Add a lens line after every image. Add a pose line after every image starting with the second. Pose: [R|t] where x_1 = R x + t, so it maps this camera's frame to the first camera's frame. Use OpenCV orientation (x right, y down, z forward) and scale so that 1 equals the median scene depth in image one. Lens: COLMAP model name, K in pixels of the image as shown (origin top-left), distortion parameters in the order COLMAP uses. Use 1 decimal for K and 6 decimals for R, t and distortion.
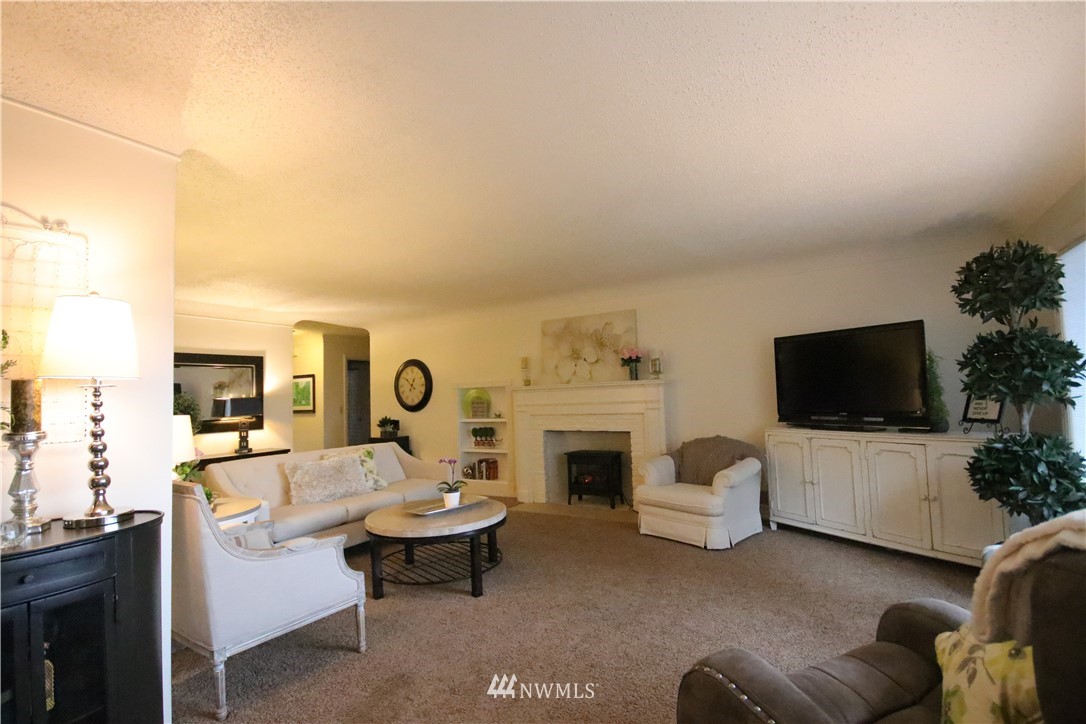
lens RADIAL K [[505.1, 0, 542.5], [0, 505.1, 365.7], [0, 0, 1]] dist [-0.008776, -0.000316]
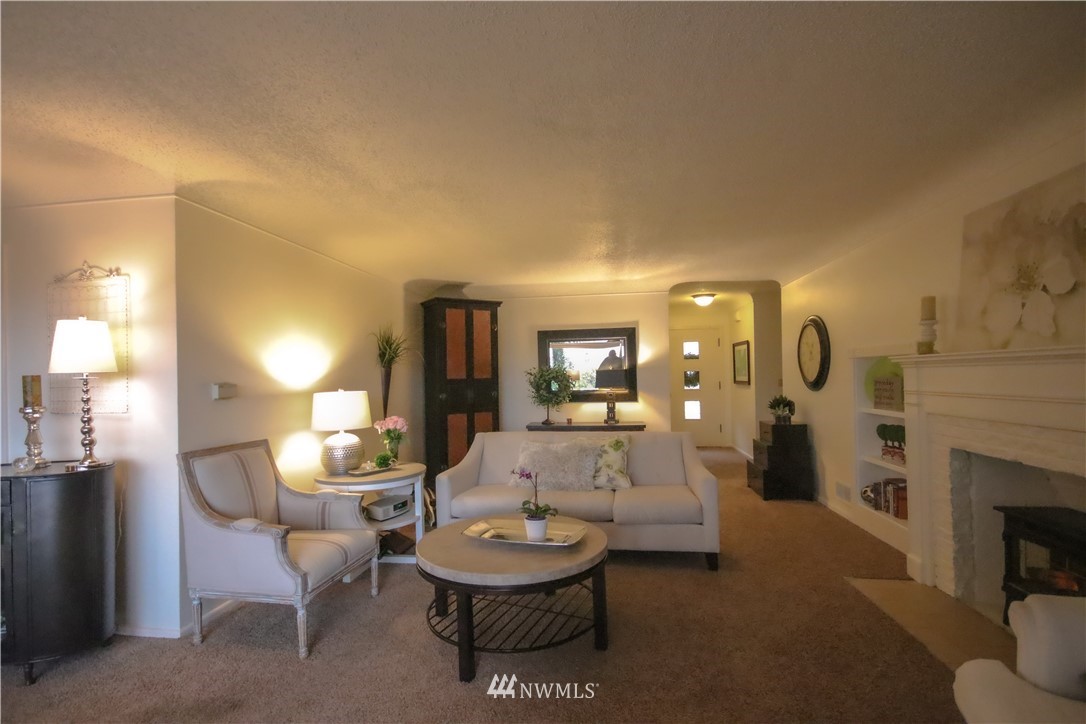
lens RADIAL K [[505.1, 0, 537.0], [0, 505.1, 369.4], [0, 0, 1]] dist [-0.008776, -0.000316]
pose [[0.394519, 0.015489, -0.918757, 0.286572], [0.061878, 0.997141, 0.043381, 0.009467], [0.916802, -0.073966, 0.392432, 0.464889]]
